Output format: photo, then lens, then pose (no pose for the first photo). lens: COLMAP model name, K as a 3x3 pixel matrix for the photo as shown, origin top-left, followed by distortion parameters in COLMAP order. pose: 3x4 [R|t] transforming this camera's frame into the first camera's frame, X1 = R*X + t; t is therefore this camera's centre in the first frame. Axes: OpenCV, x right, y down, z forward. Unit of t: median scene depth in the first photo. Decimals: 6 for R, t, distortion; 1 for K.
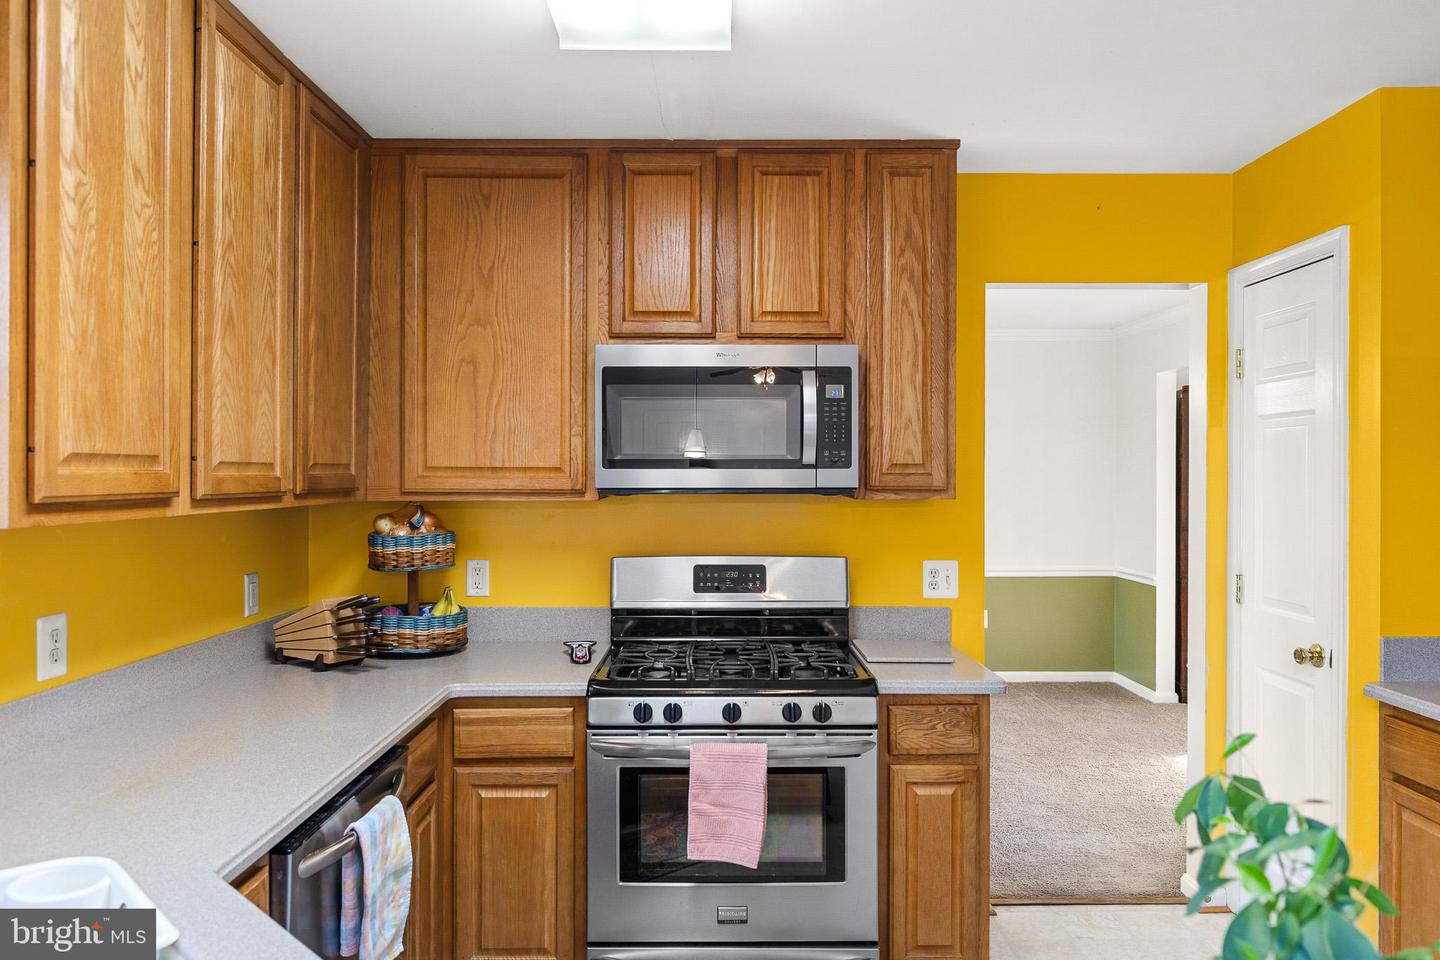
lens RADIAL K [[948.4, 0, 718.9], [0, 948.4, 477.0], [0, 0, 1]] dist [-0.014951, 0.002696]
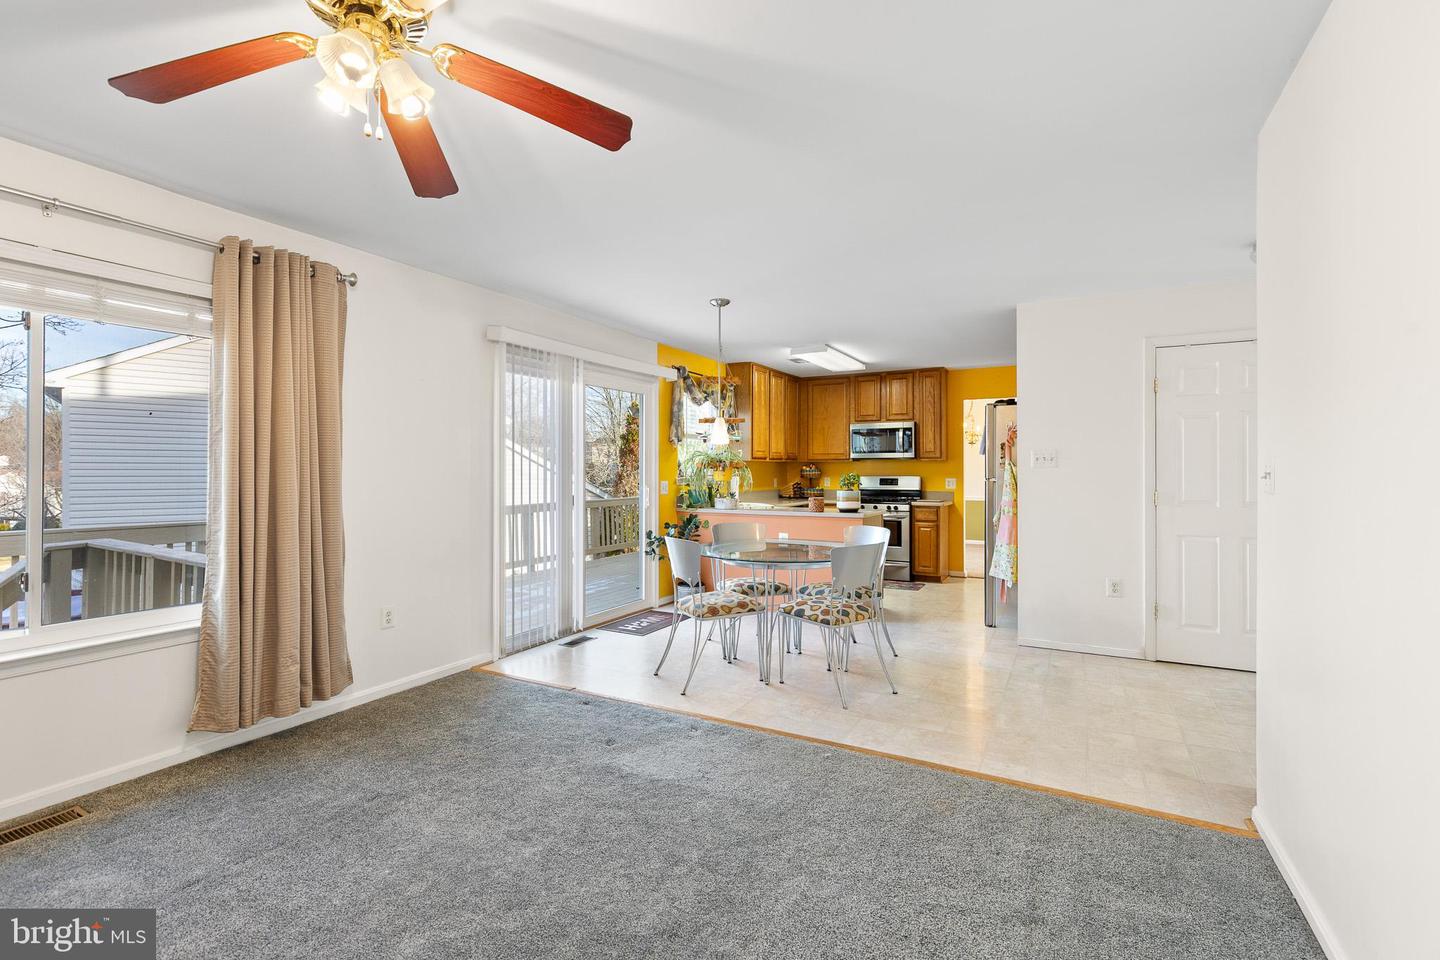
lens RADIAL K [[645.0, 0, 721.5], [0, 645.0, 472.7], [0, 0, 1]] dist [0.005450, 0.000447]
pose [[0.871631, -0.001327, -0.490160, 0.768021], [0.002227, 0.999997, 0.001252, 0.071465], [0.490157, -0.002182, 0.871632, -1.764325]]
